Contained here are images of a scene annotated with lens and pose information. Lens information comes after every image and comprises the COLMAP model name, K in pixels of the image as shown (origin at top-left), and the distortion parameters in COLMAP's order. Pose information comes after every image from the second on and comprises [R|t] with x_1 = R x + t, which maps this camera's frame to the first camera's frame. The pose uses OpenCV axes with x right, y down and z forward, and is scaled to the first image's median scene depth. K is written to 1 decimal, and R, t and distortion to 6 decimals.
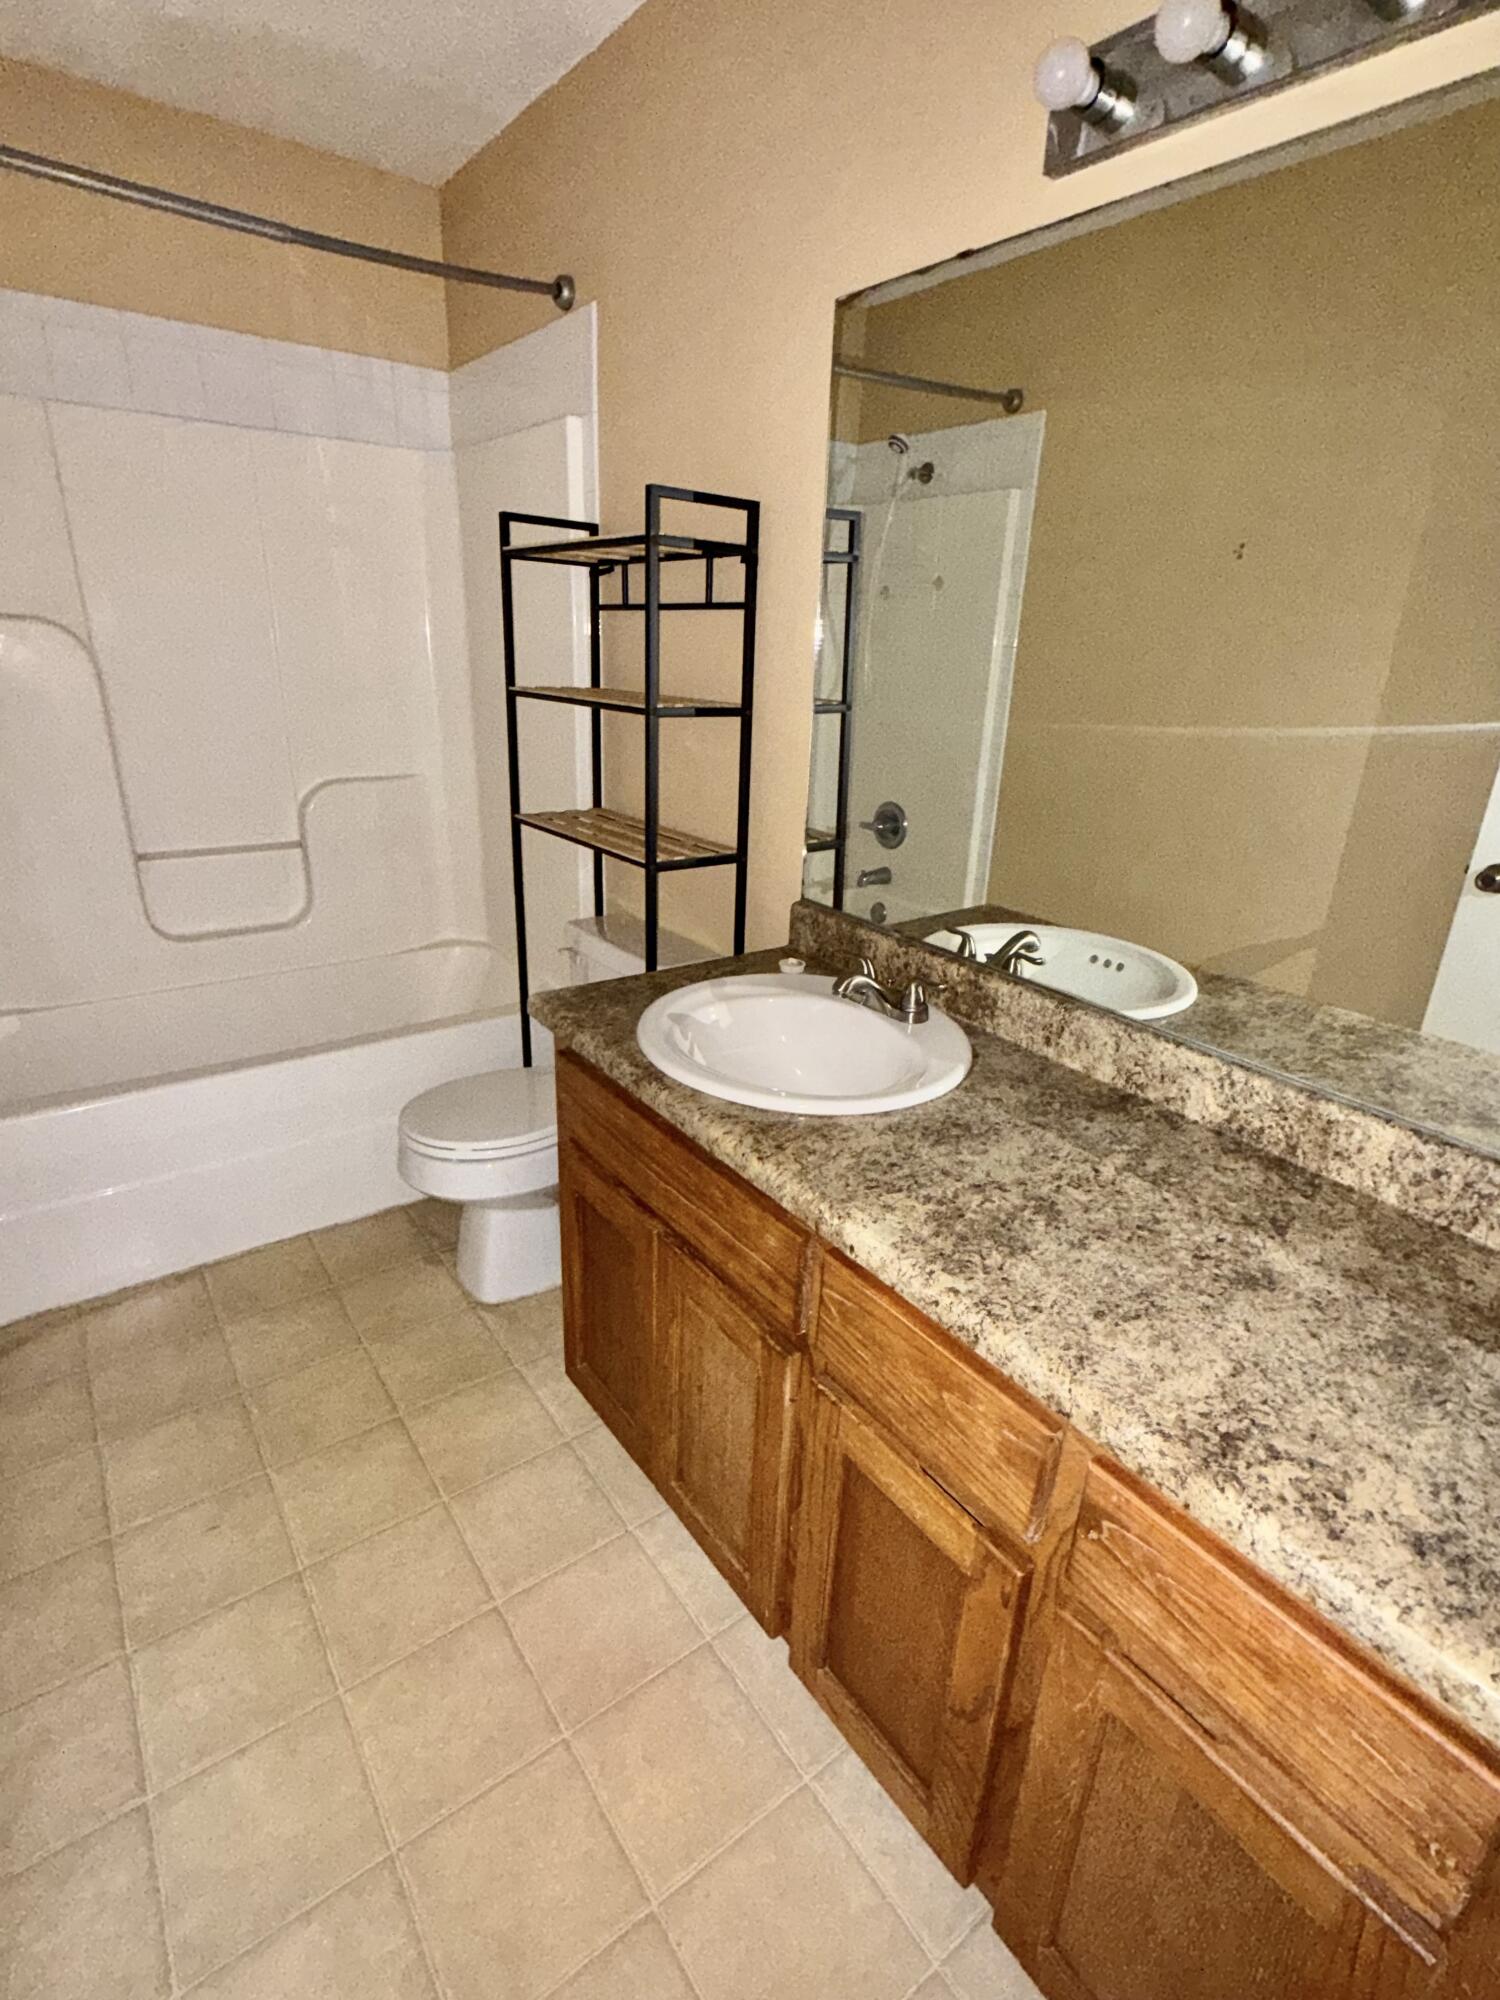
lens RADIAL K [[953.6, 0, 750.0], [0, 953.6, 1000.0], [0, 0, 1]] dist [0.000402, 0.000010]
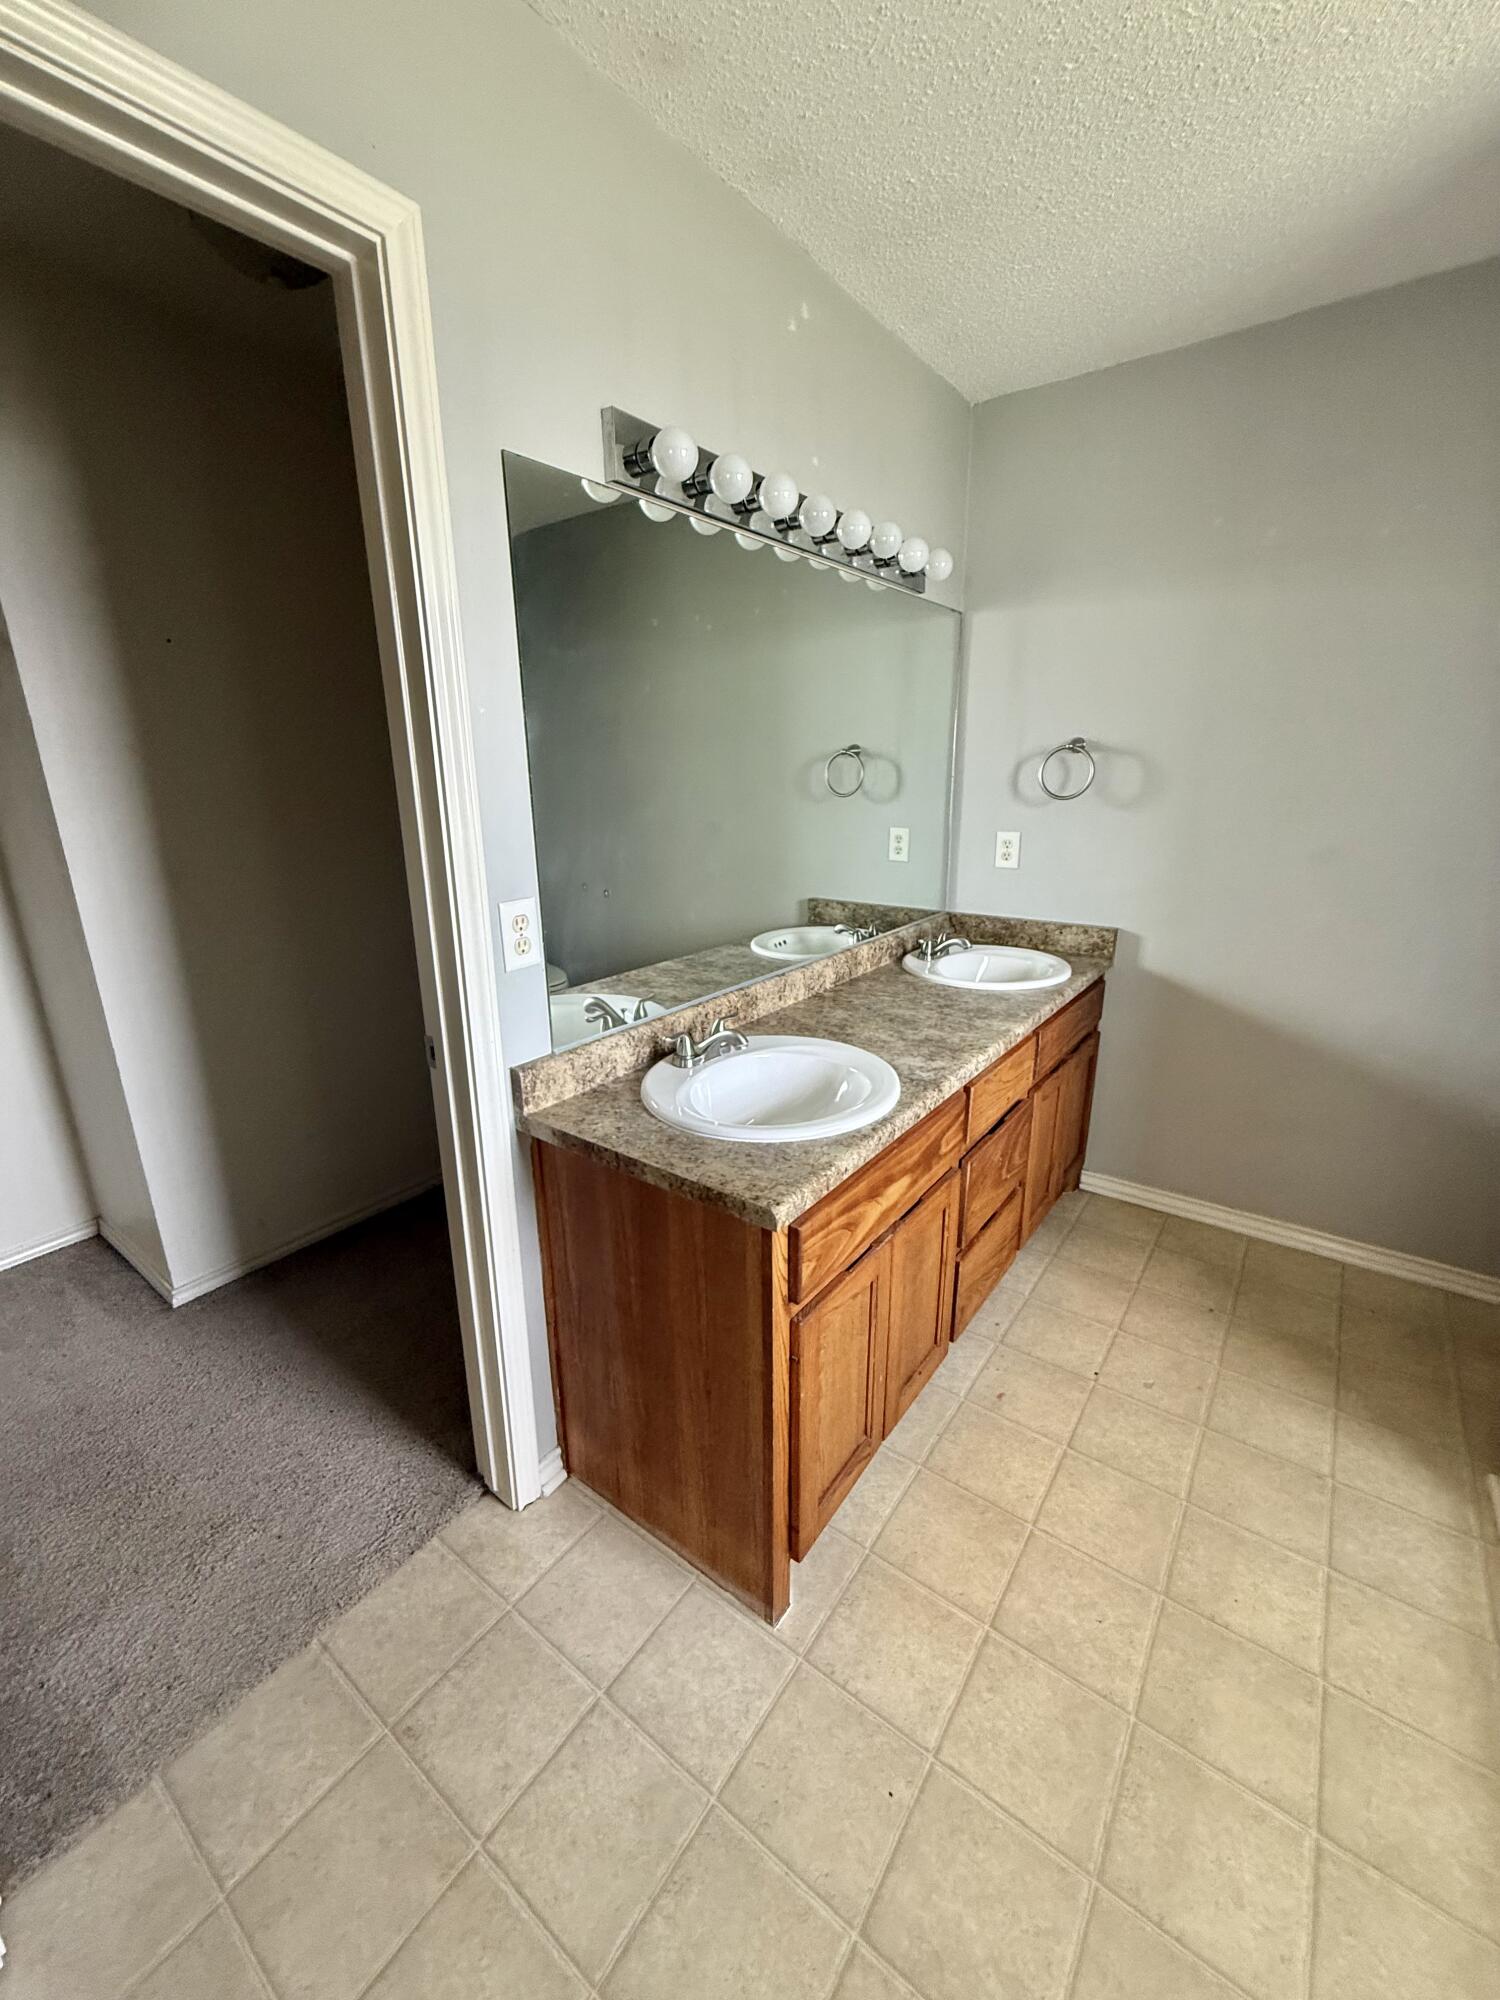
lens RADIAL K [[801.0, 0, 734.4], [0, 801.0, 982.3], [0, 0, 1]] dist [0.001027, 0.000021]
pose [[-0.285077, -0.279494, 0.916850, -1.224162], [0.343417, 0.863257, 0.369936, -0.680281], [-0.894872, 0.420322, -0.150111, 1.589770]]
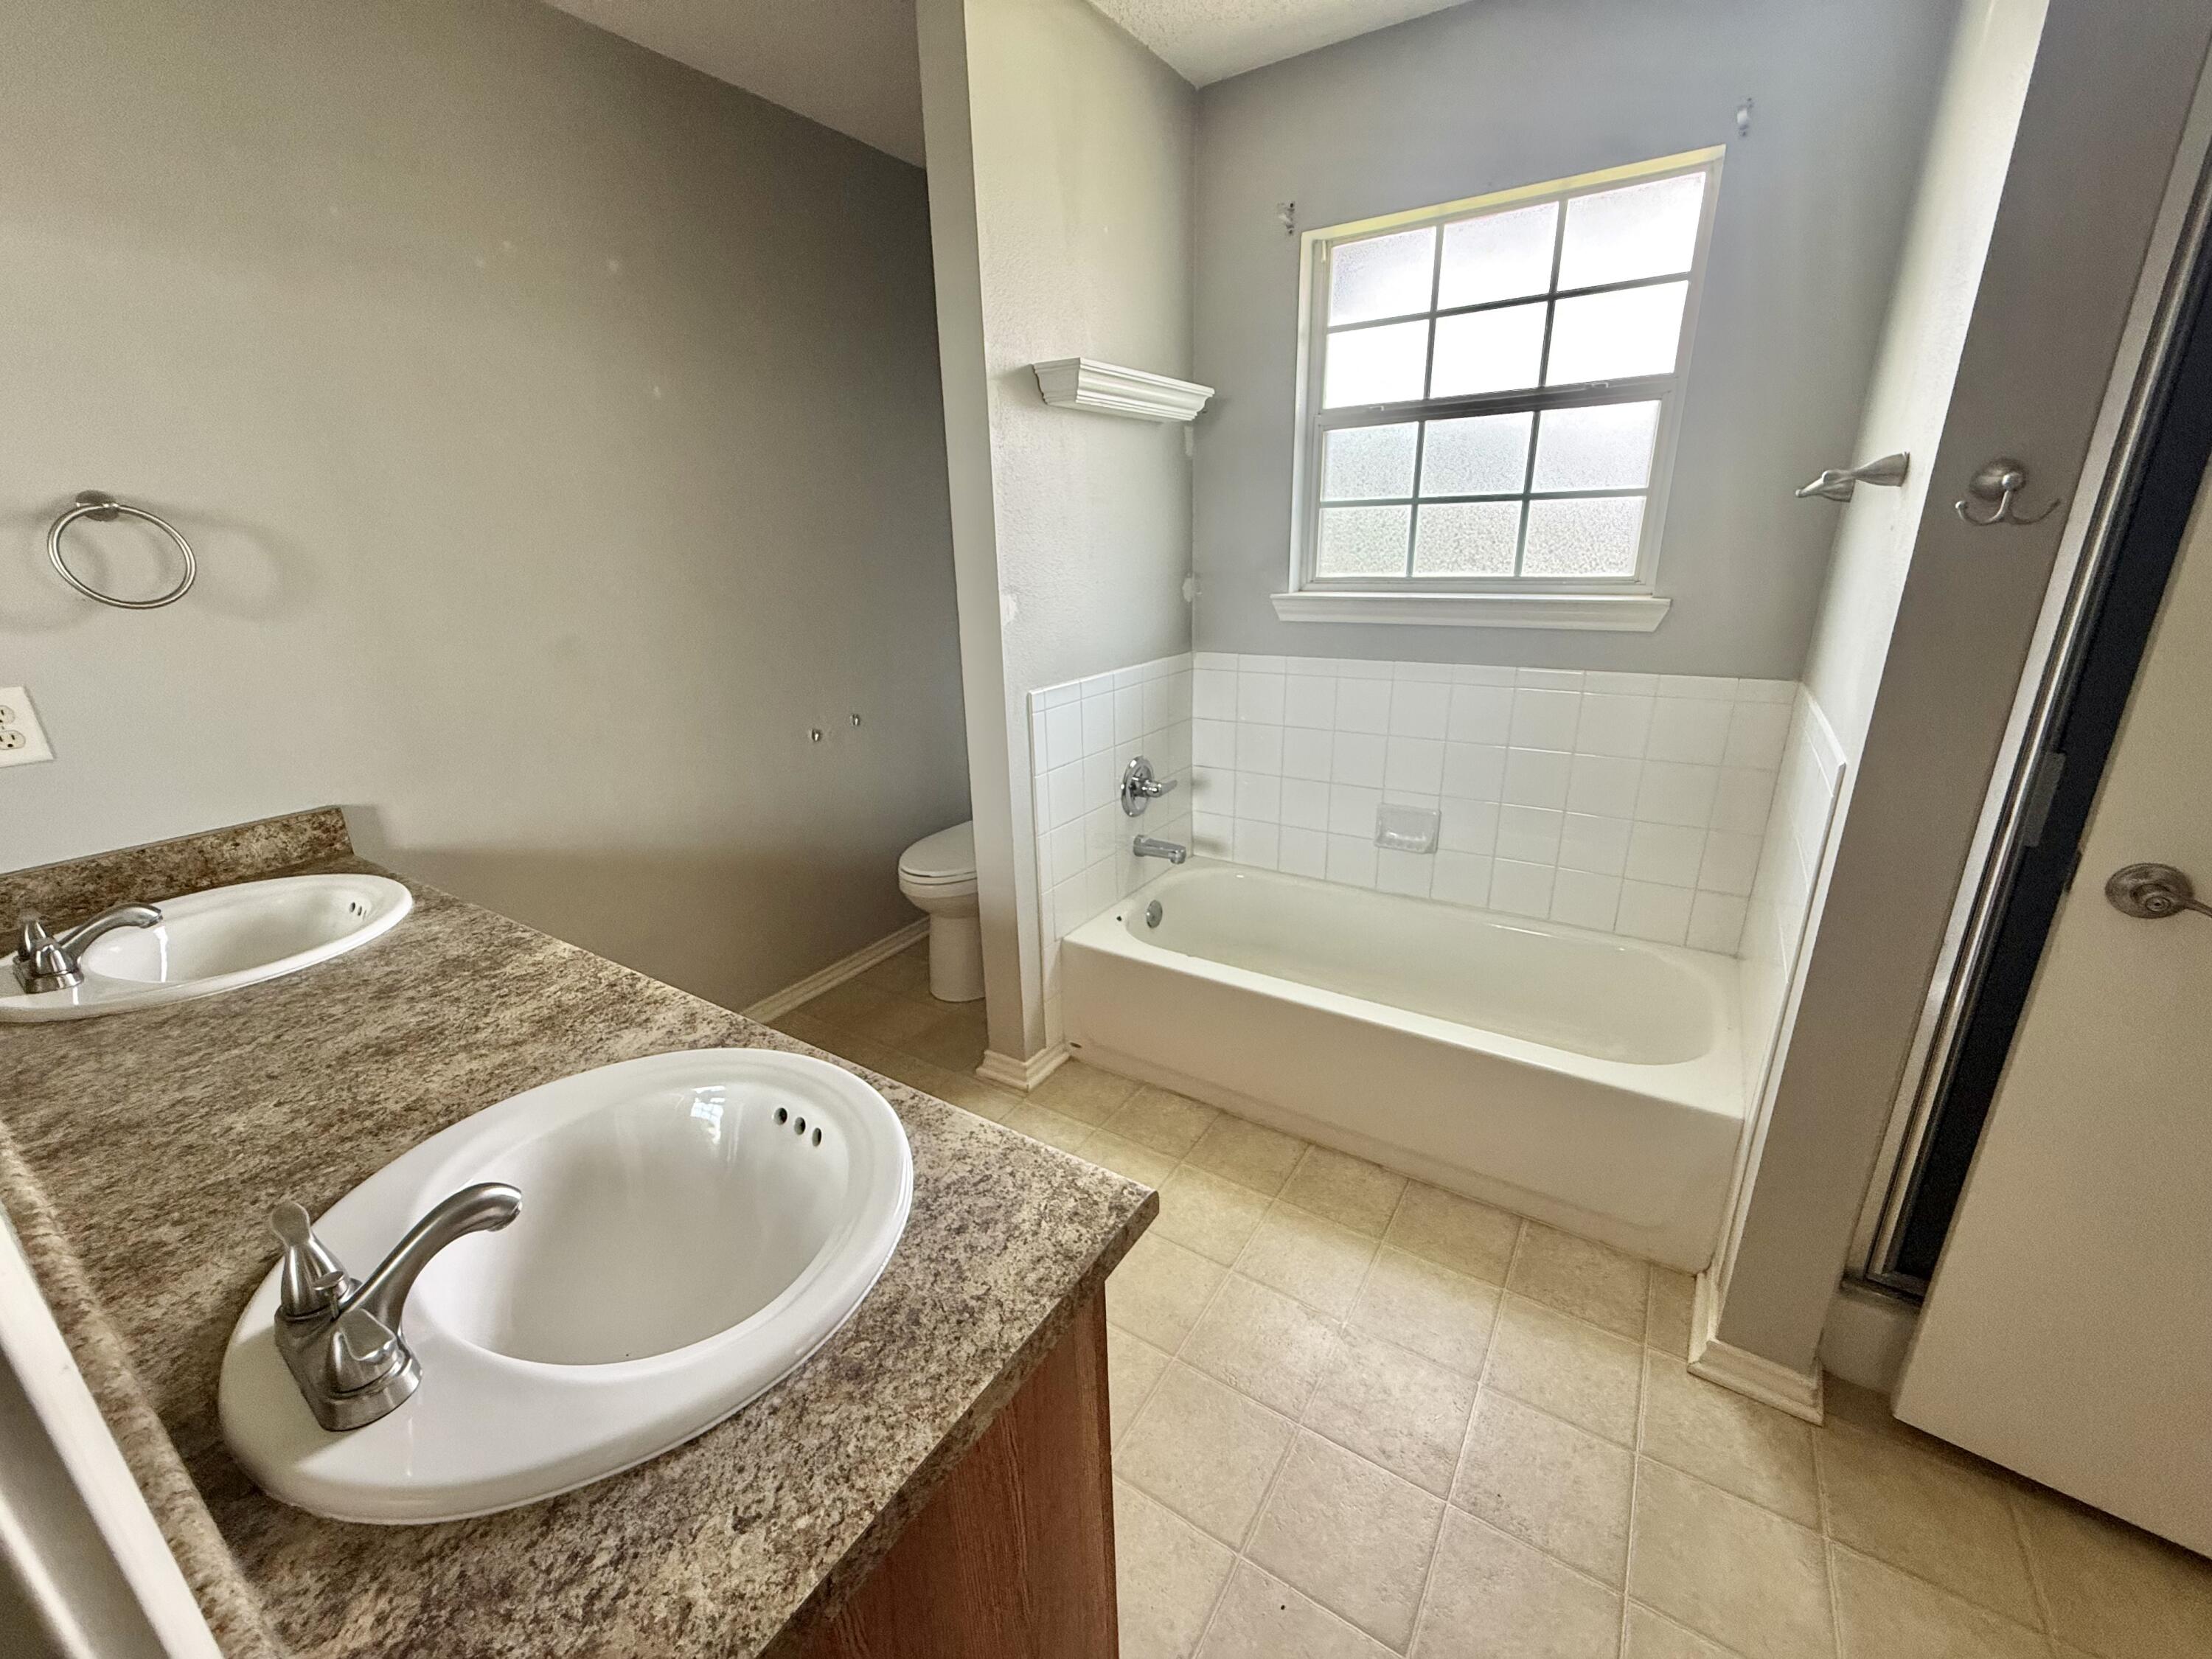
lens RADIAL K [[885.9, 0, 1106.0], [0, 885.9, 829.5], [0, 0, 1]] dist [0.001027, 0.000021]
pose [[-0.938274, 0.101463, -0.330676, -0.187404], [-0.125172, 0.791613, 0.598064, -0.685732], [0.322449, 0.602539, -0.730050, 1.836650]]
